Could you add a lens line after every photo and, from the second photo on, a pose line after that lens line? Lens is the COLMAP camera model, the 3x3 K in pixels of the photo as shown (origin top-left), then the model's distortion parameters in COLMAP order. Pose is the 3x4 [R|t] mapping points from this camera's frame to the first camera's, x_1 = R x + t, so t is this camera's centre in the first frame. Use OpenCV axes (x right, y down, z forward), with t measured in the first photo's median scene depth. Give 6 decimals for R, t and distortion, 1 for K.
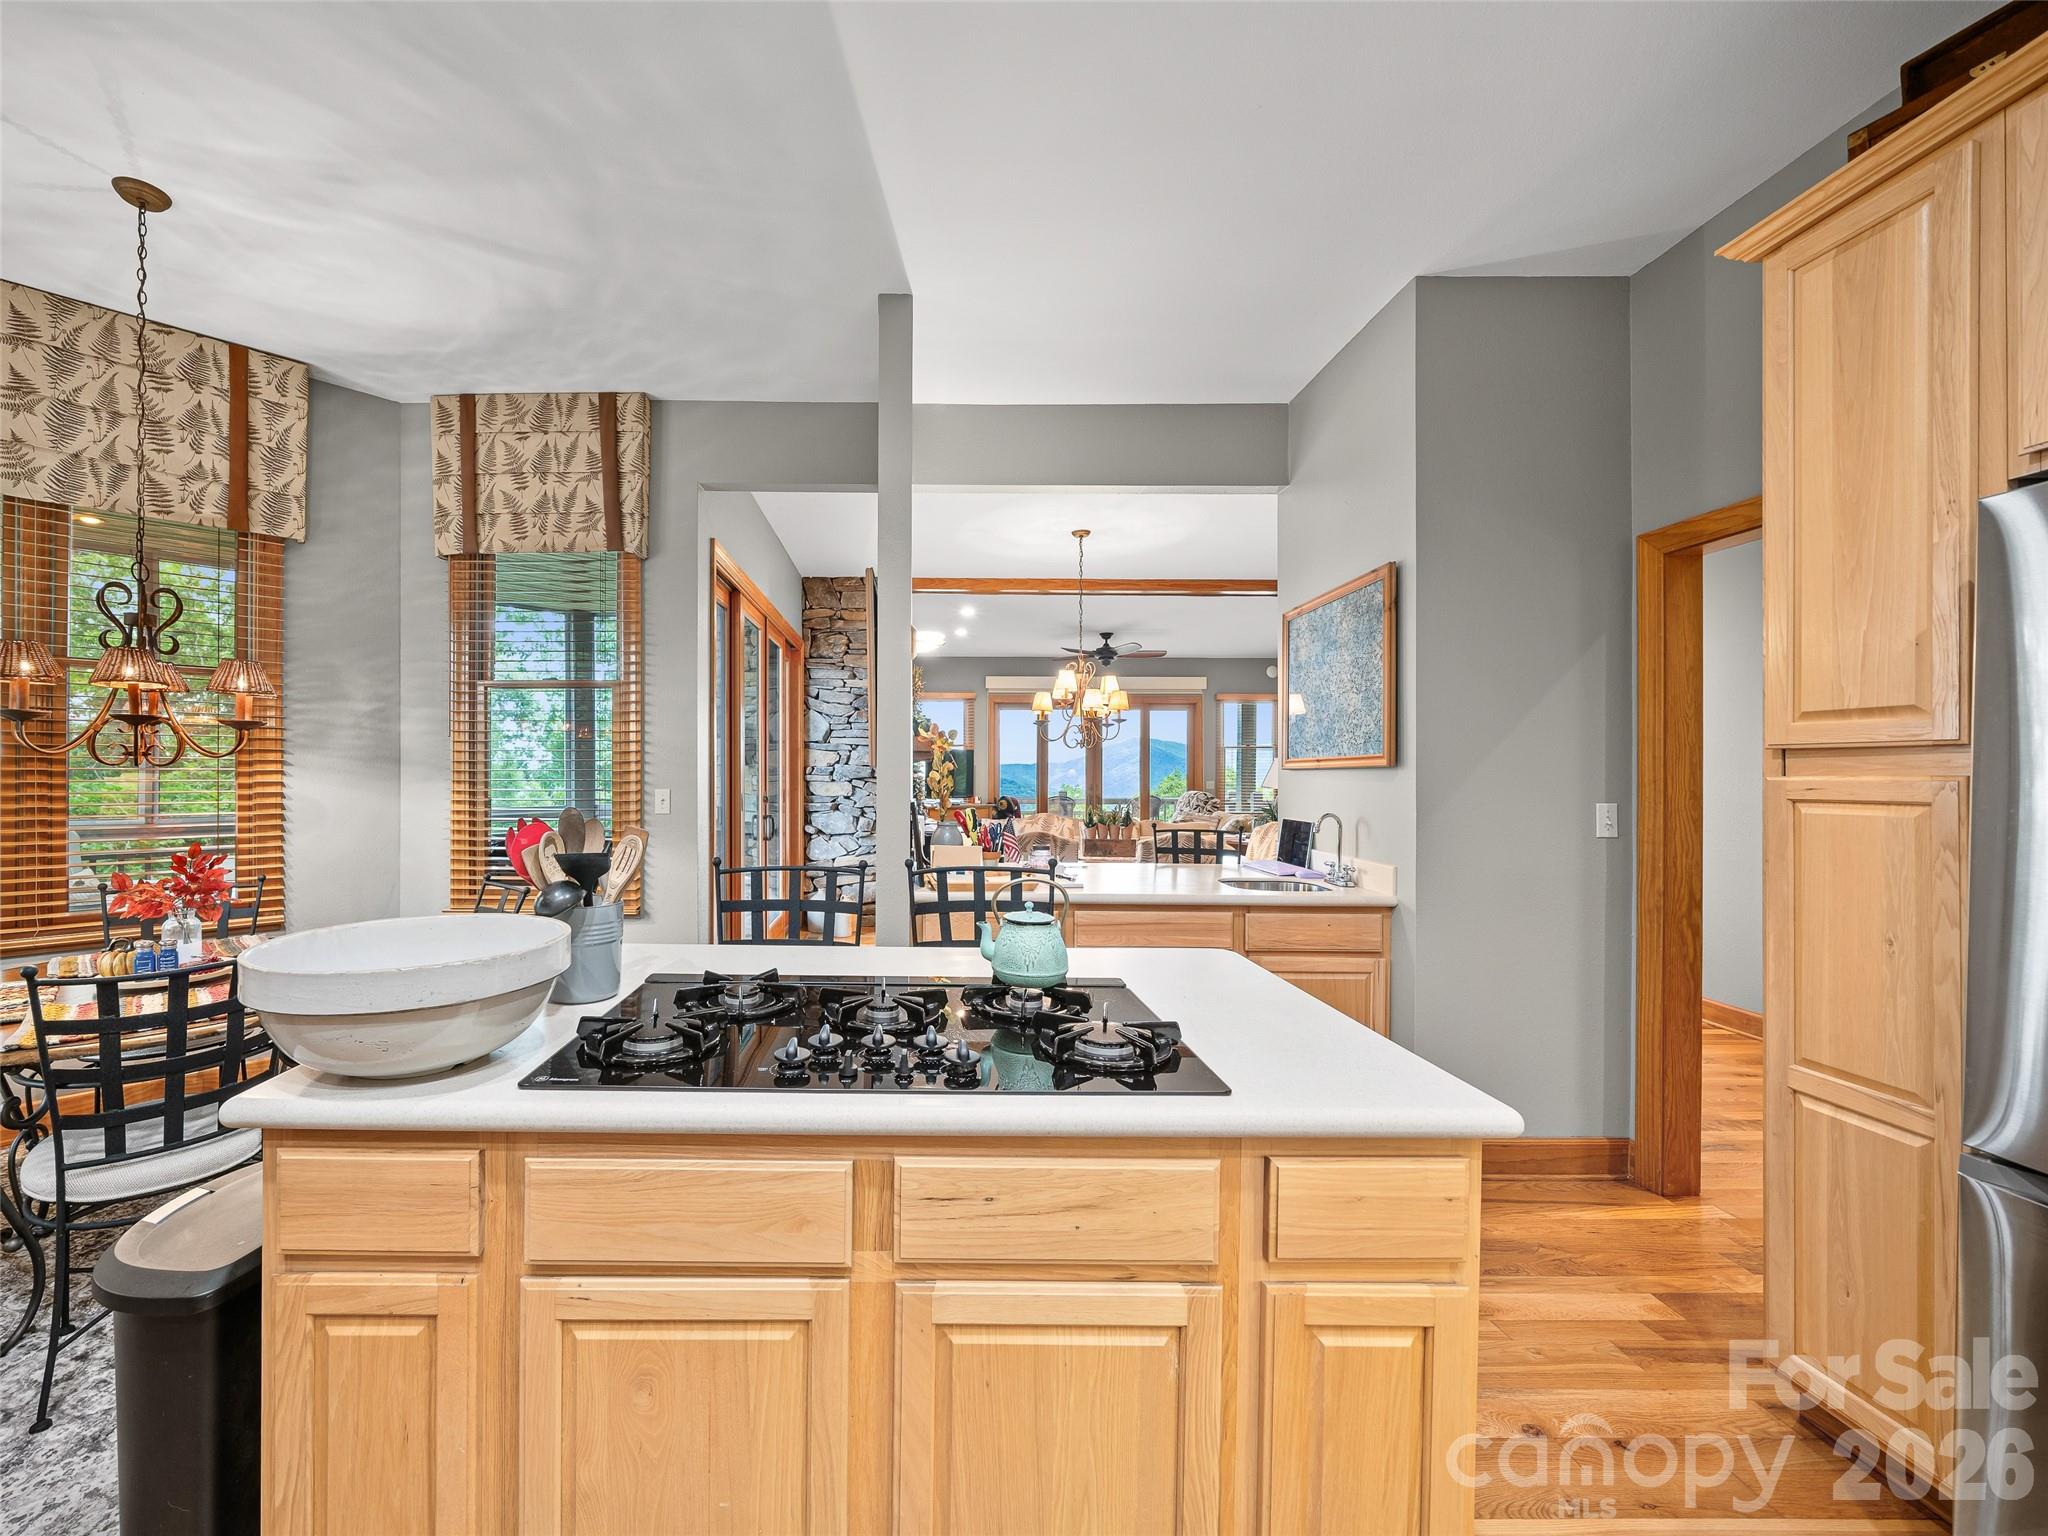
lens RADIAL K [[814.5, 0, 924.8], [0, 814.5, 775.0], [0, 0, 1]] dist [-0.003354, -0.000776]
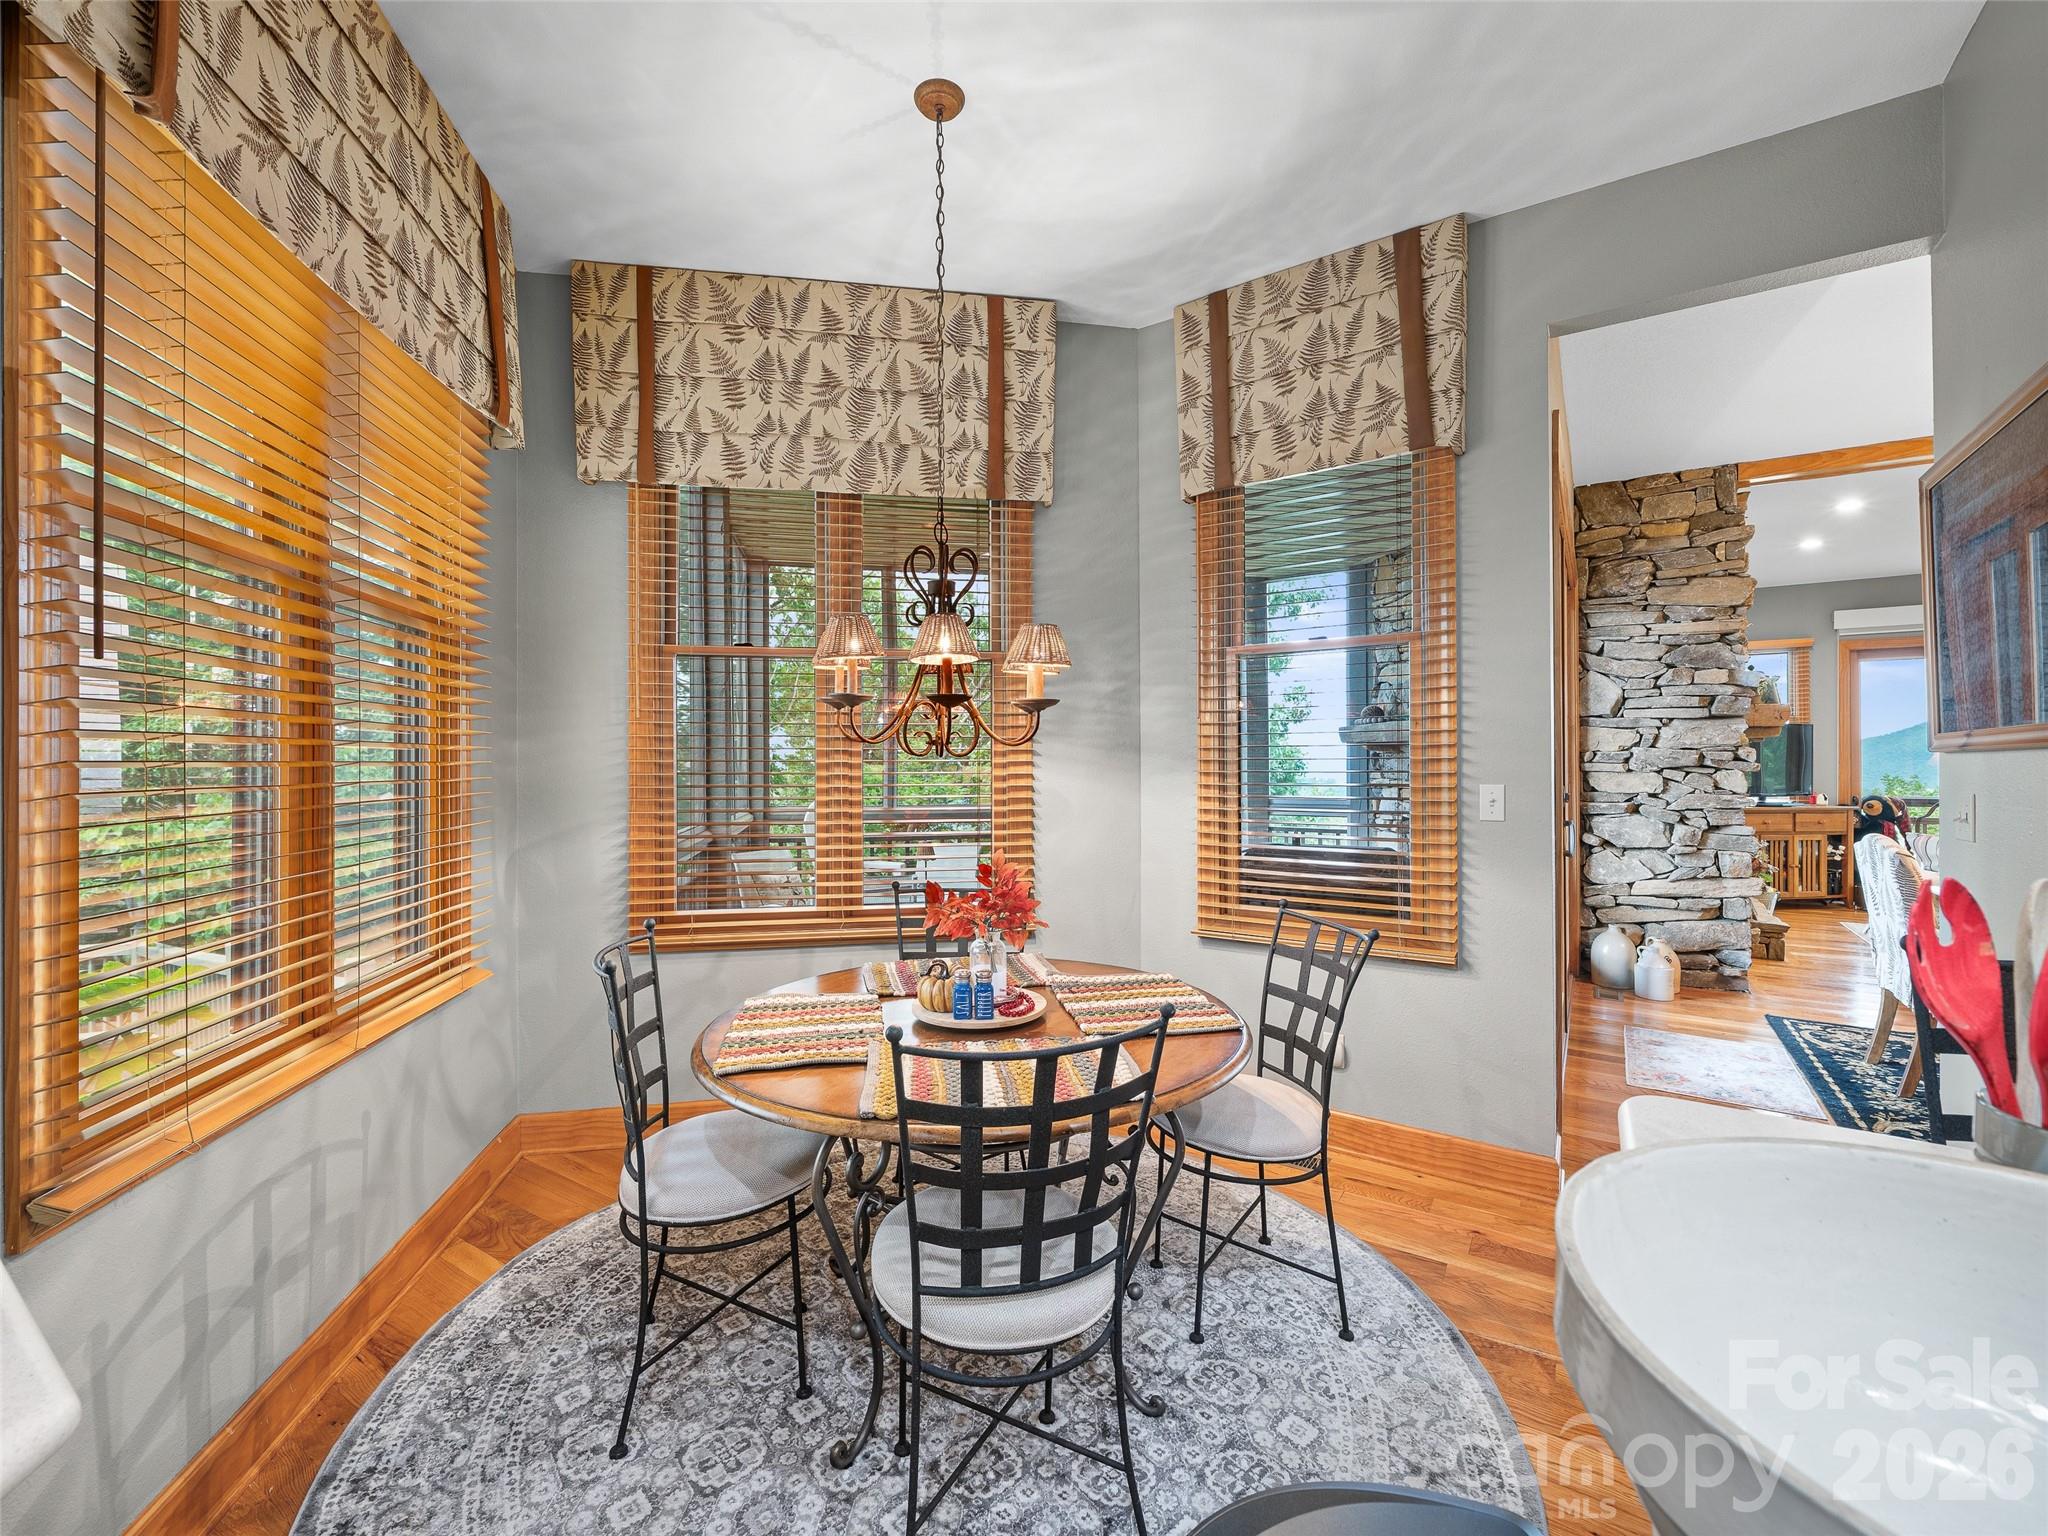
lens RADIAL K [[822.7, 0, 1016.2], [0, 822.7, 760.9], [0, 0, 1]] dist [-0.003732, -0.000047]
pose [[0.843068, -0.007536, -0.537754, -0.296928], [0.005339, 0.999970, -0.005643, -0.000903], [0.537781, 0.001886, 0.843083, 0.208814]]
